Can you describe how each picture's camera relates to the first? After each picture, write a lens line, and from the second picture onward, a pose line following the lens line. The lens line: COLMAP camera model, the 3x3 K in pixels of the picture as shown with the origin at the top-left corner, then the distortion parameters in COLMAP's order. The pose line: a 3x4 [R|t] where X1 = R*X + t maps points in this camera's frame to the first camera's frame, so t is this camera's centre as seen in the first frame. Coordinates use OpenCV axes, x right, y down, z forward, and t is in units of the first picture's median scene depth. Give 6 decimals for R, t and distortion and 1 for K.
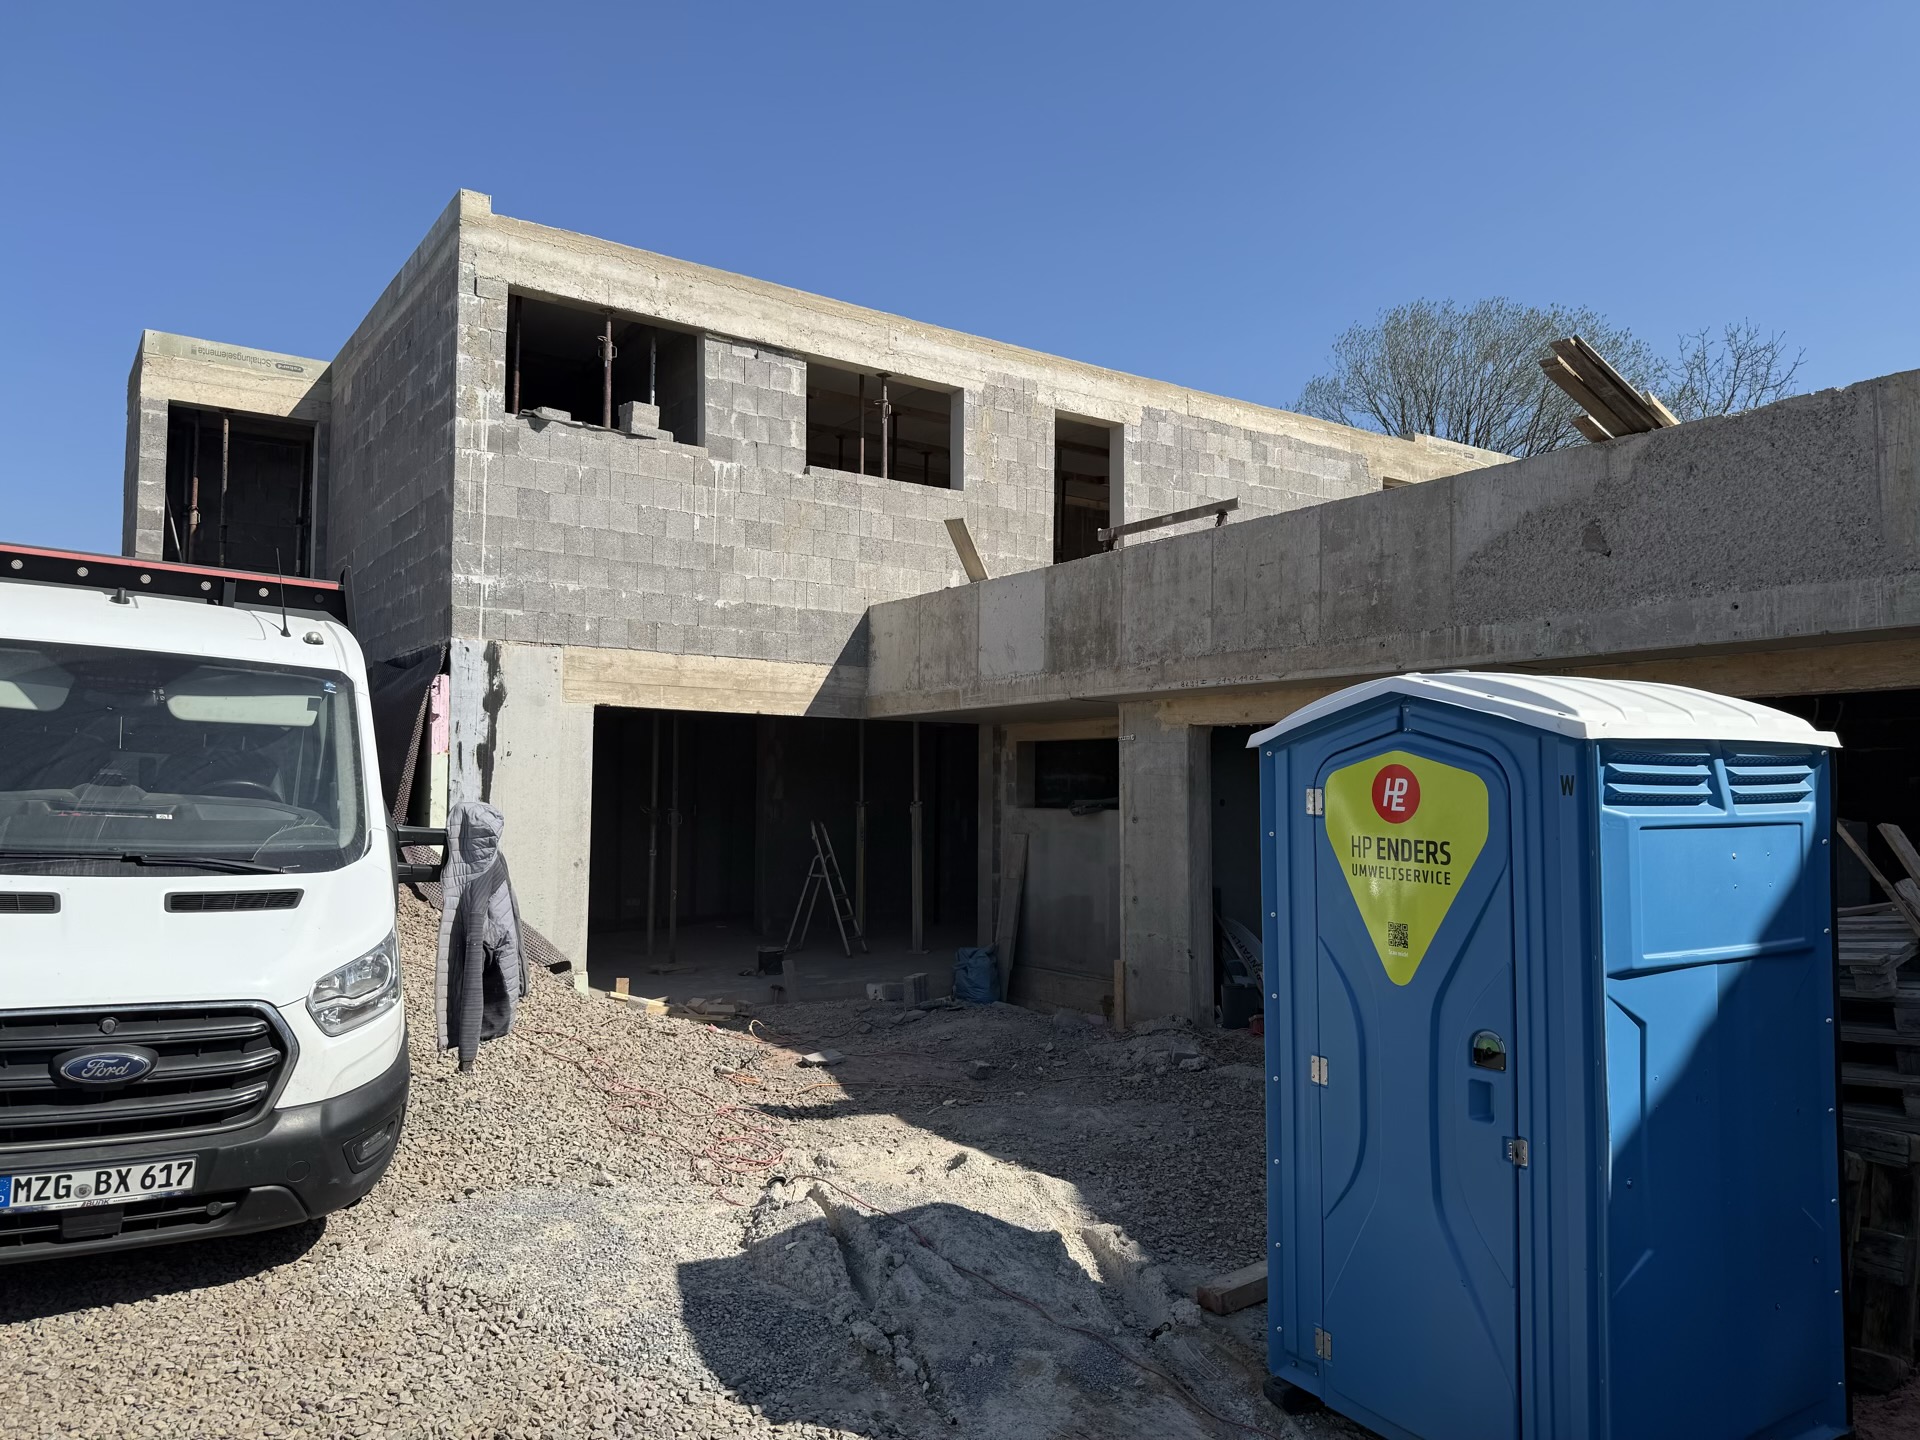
lens RADIAL K [[1355.5, 0, 971.8], [0, 1355.5, 719.7], [0, 0, 1]] dist [-0.007320, -0.008432]
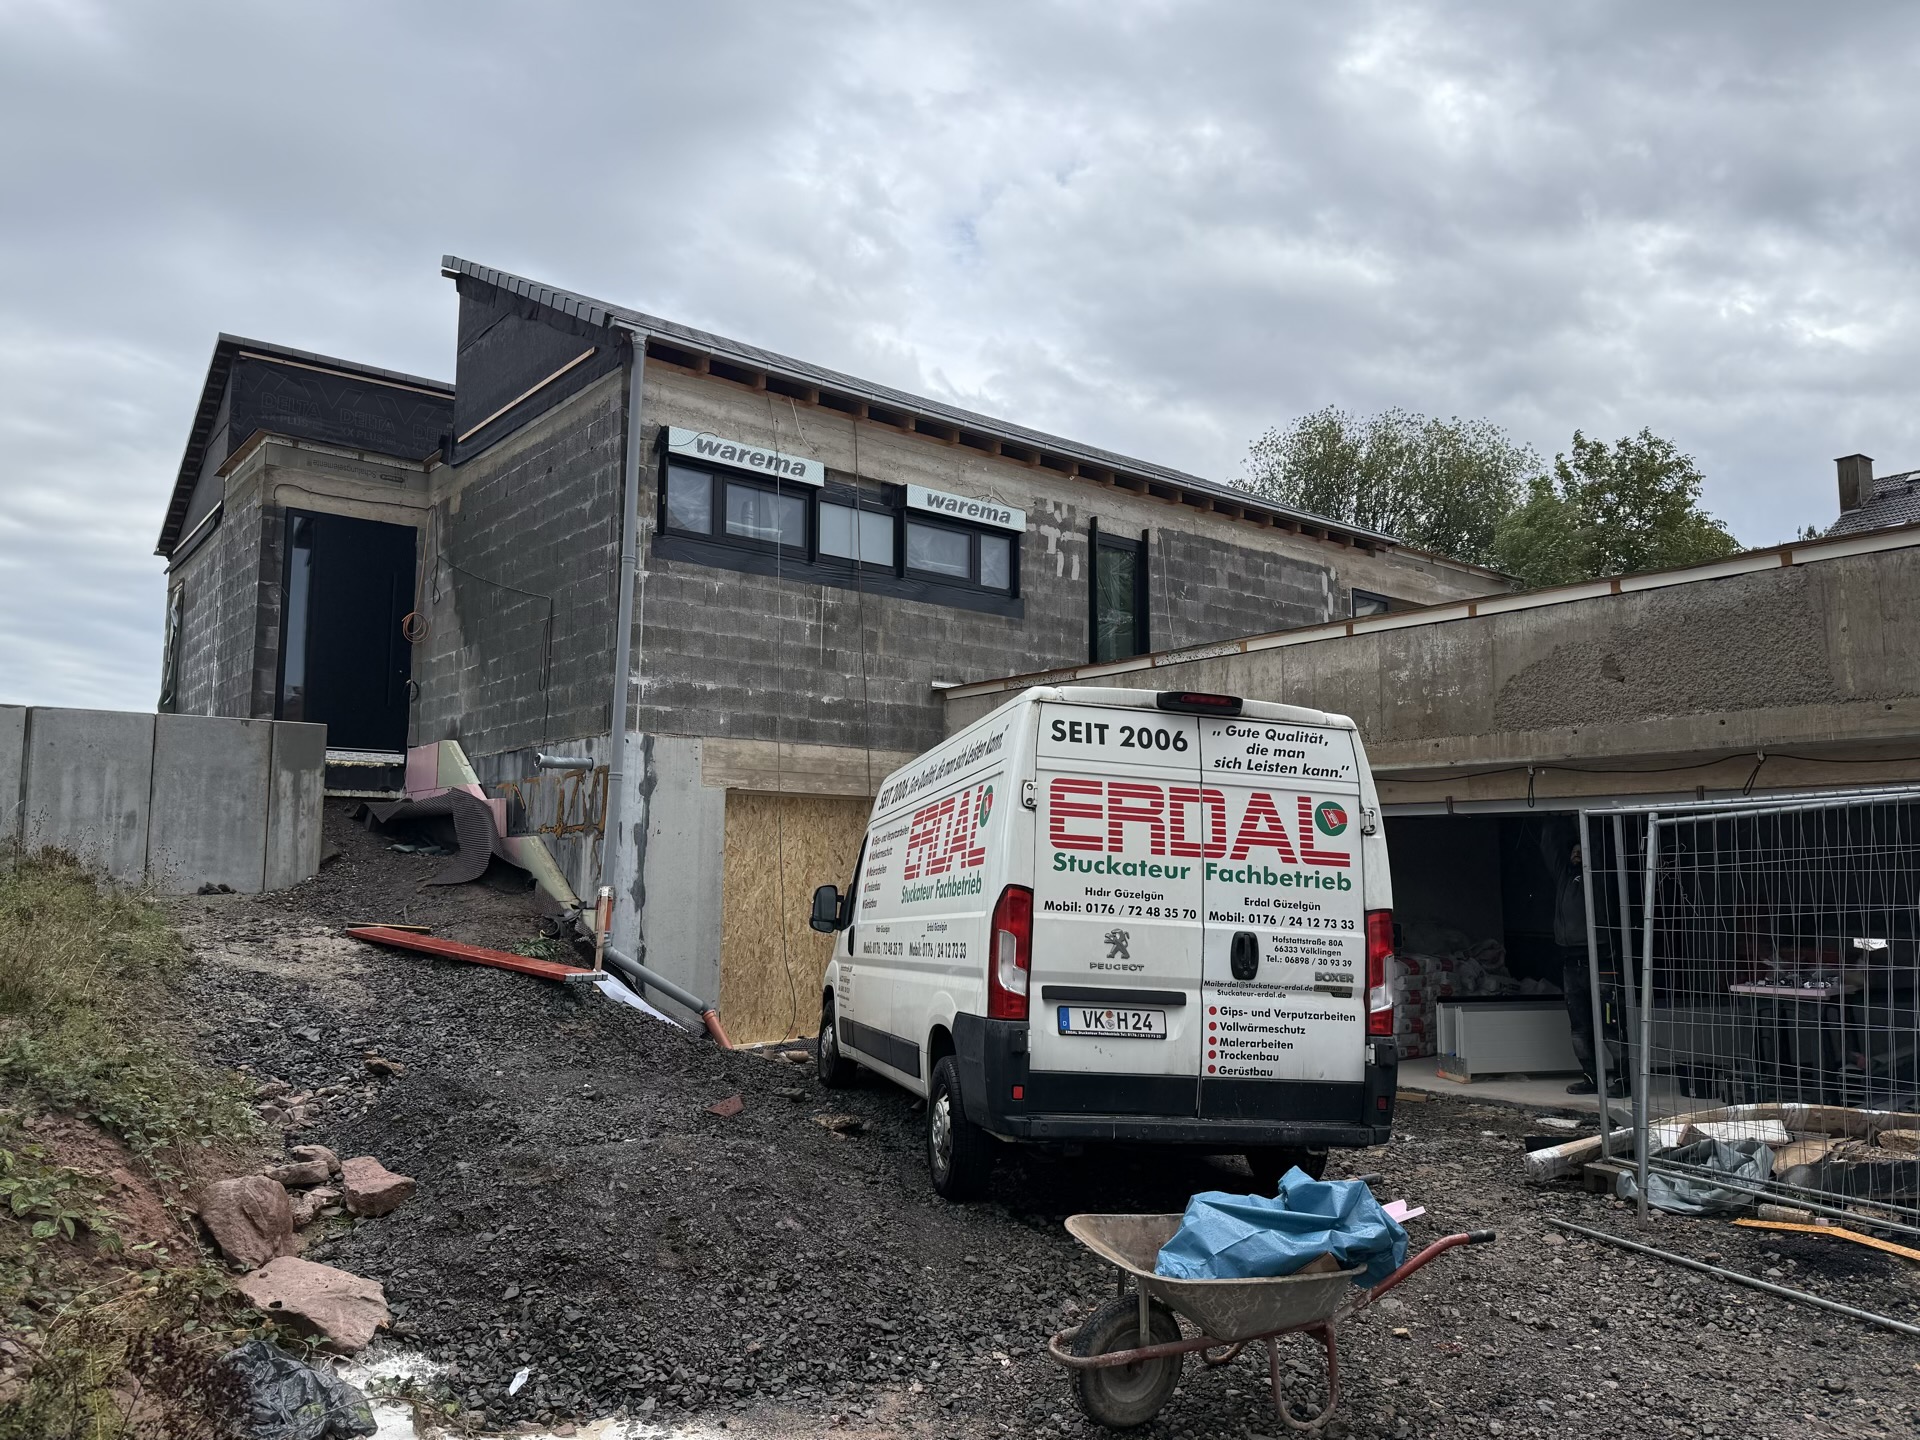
lens RADIAL K [[1355.5, 0, 948.9], [0, 1355.5, 711.4], [0, 0, 1]] dist [-0.007320, -0.008432]
pose [[0.996157, 0.003623, 0.087510, -0.191293], [0.001232, 0.998466, -0.055356, -0.012390], [-0.087577, 0.055251, 0.994624, -0.163763]]
